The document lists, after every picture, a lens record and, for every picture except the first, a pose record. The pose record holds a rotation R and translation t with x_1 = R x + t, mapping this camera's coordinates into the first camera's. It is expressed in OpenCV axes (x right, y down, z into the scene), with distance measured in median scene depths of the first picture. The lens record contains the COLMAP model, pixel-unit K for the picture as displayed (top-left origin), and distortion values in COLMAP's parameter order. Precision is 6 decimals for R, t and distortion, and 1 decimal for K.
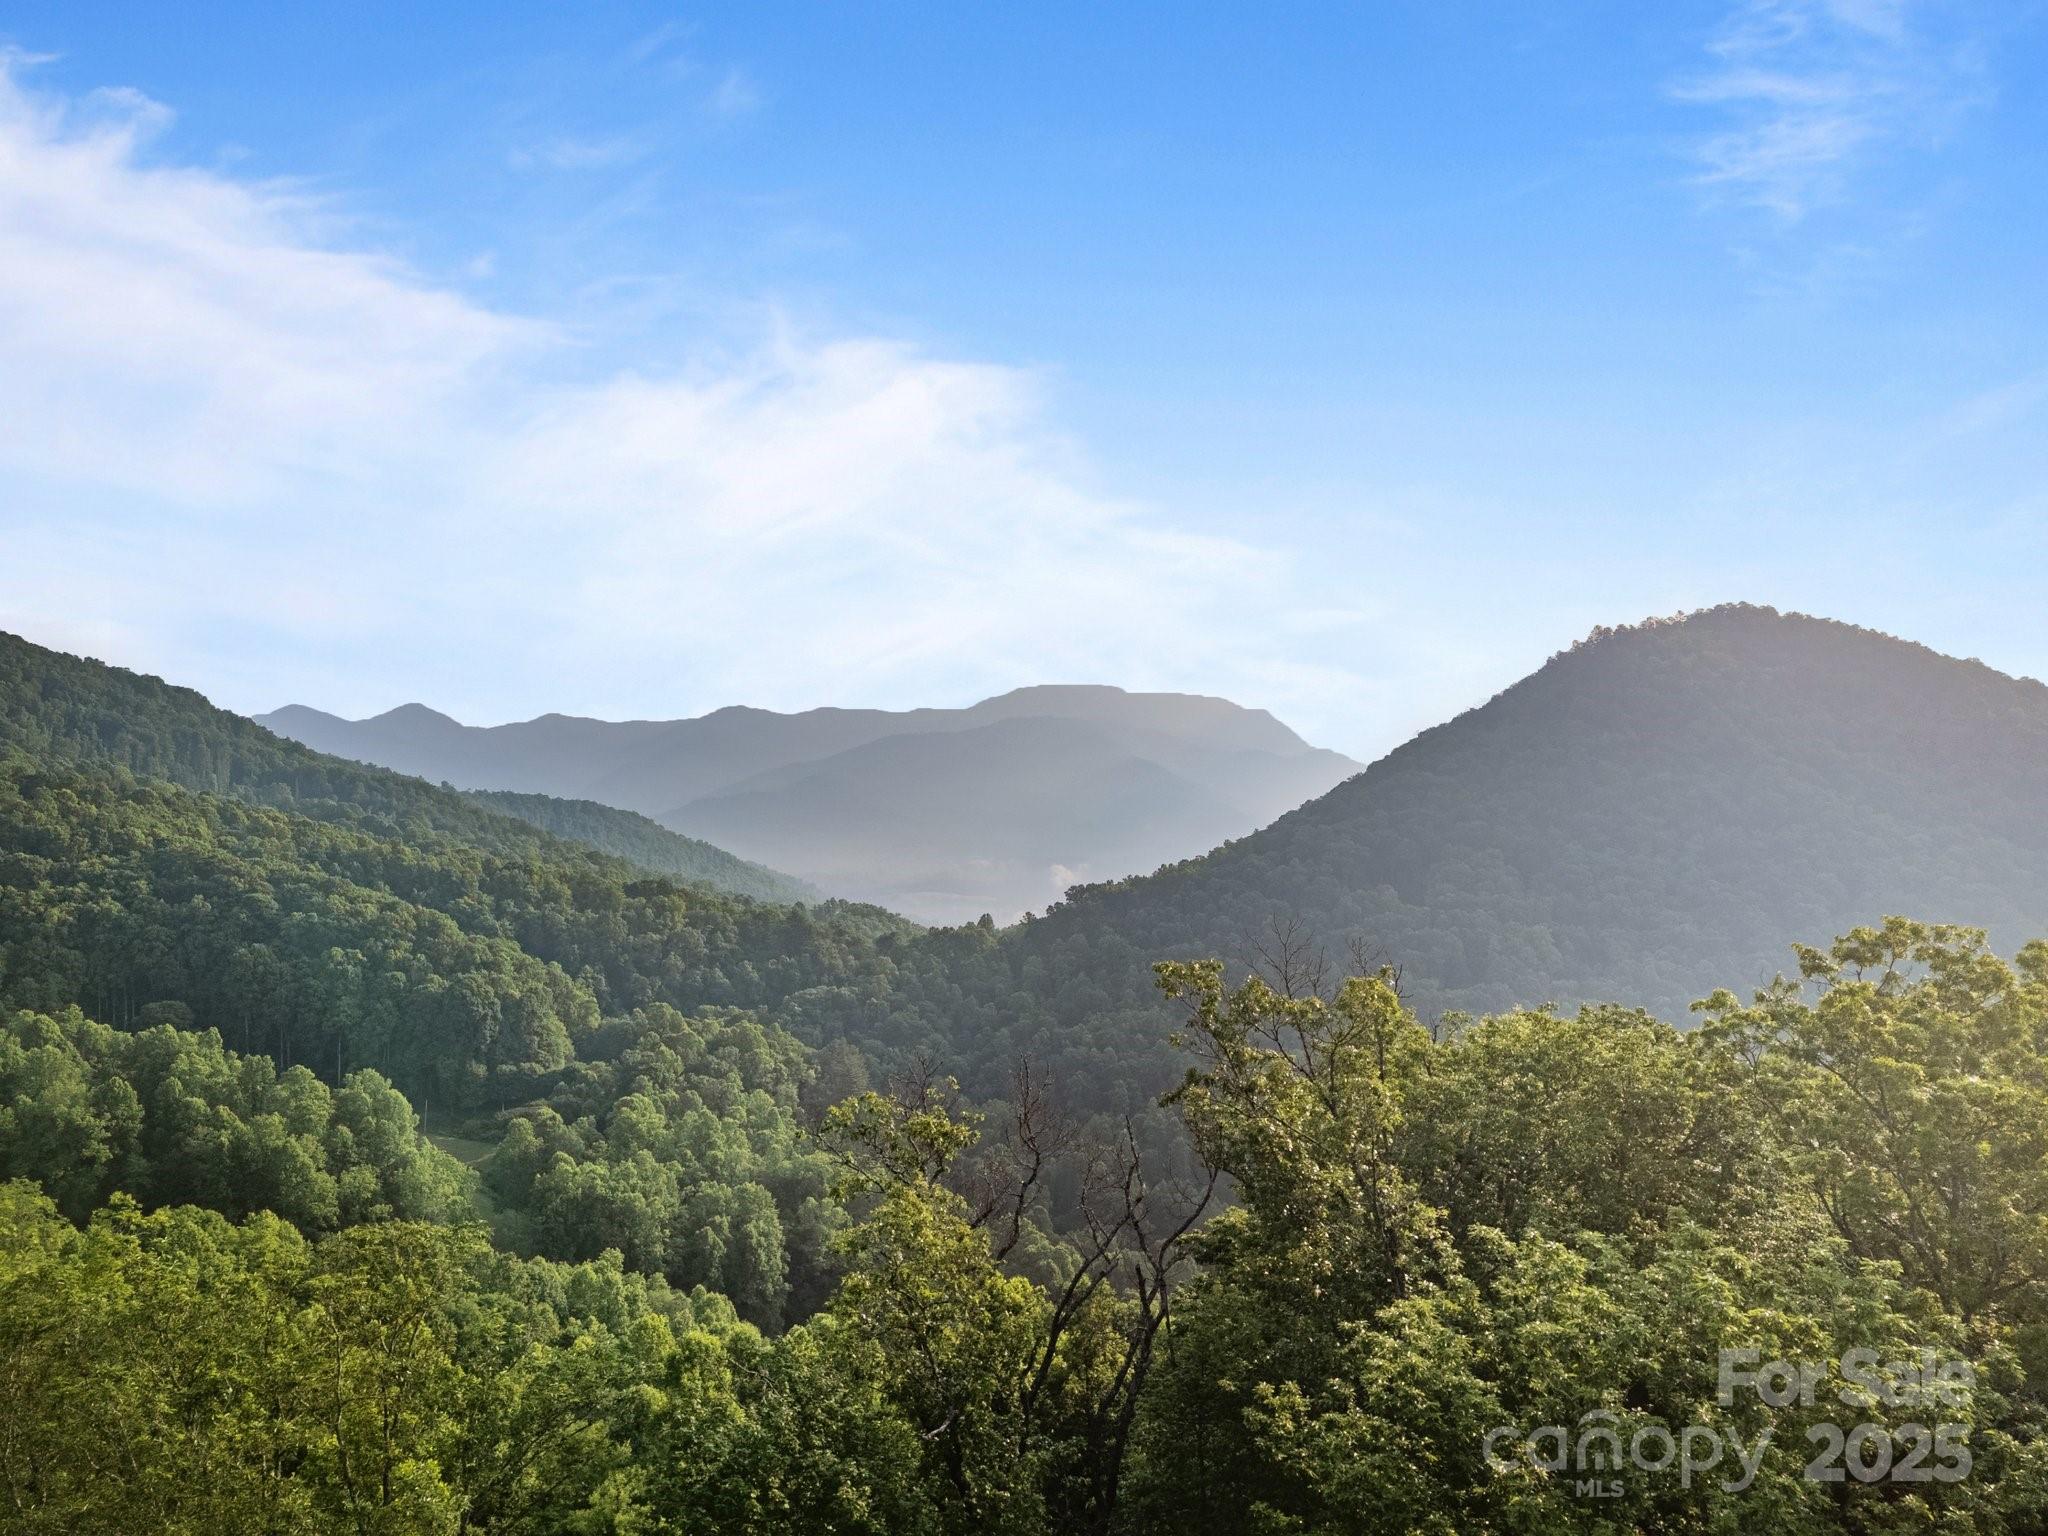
lens RADIAL K [[1474.9, 0, 1027.8], [0, 1474.9, 771.1], [0, 0, 1]] dist [0.061934, -0.008722]
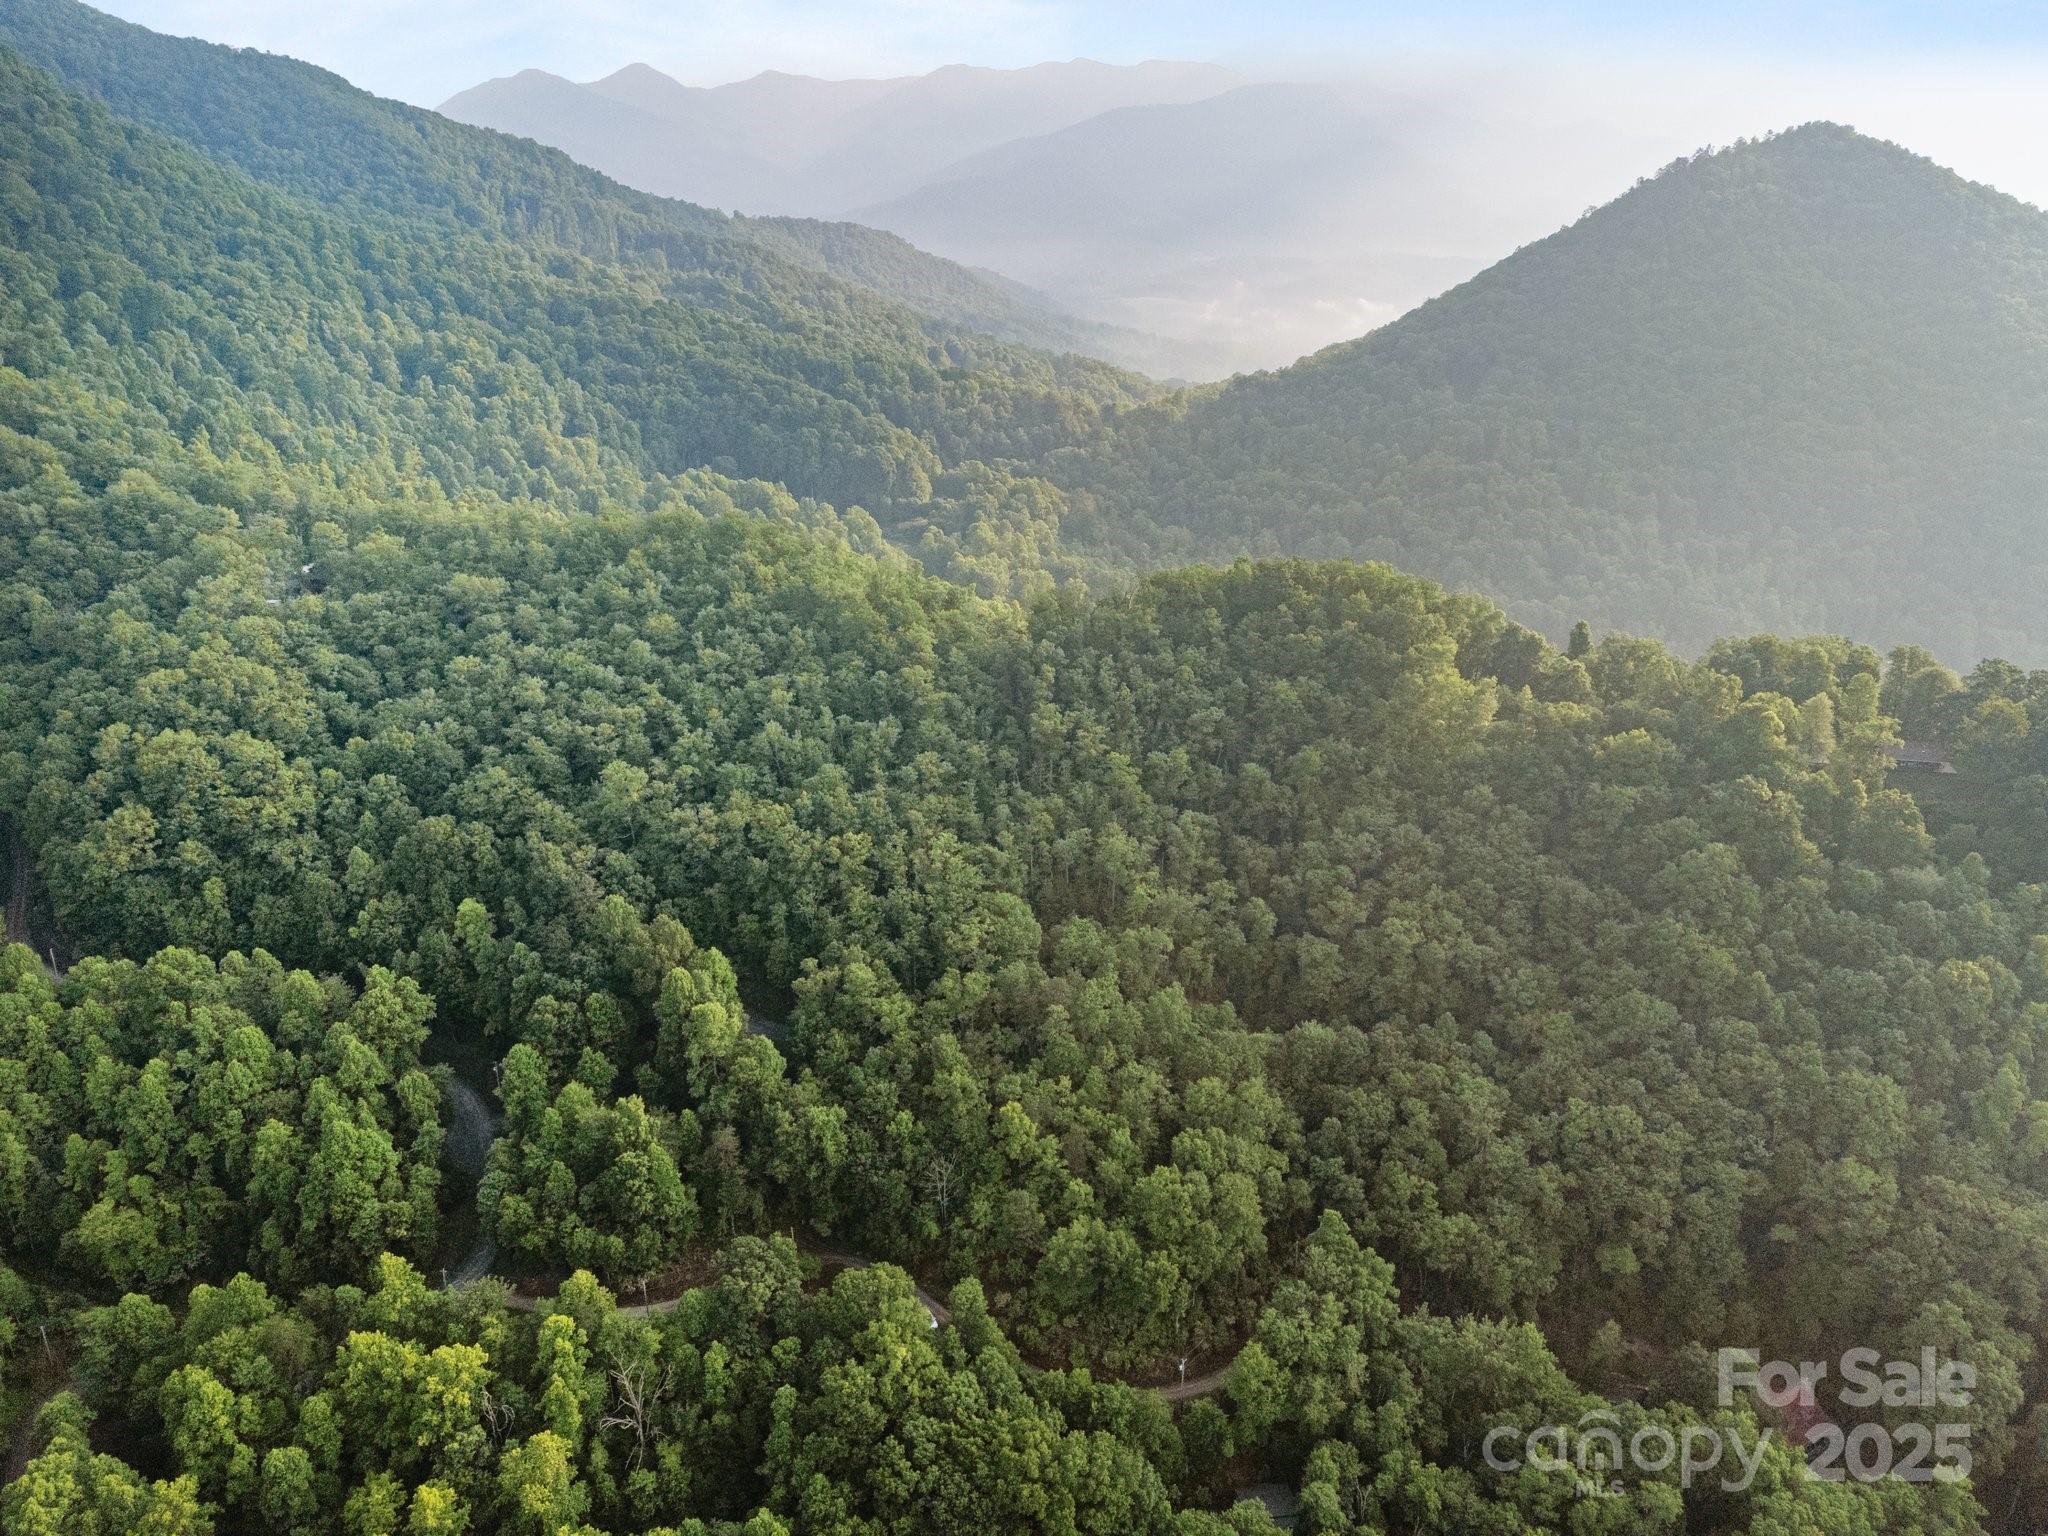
lens RADIAL K [[1474.9, 0, 1025.3], [0, 1474.9, 764.3], [0, 0, 1]] dist [0.061934, -0.008722]
pose [[0.989002, 0.059501, -0.135407, 0.057195], [-0.000857, 0.917801, 0.397040, -0.198557], [0.147901, -0.392557, 0.907758, -0.665982]]
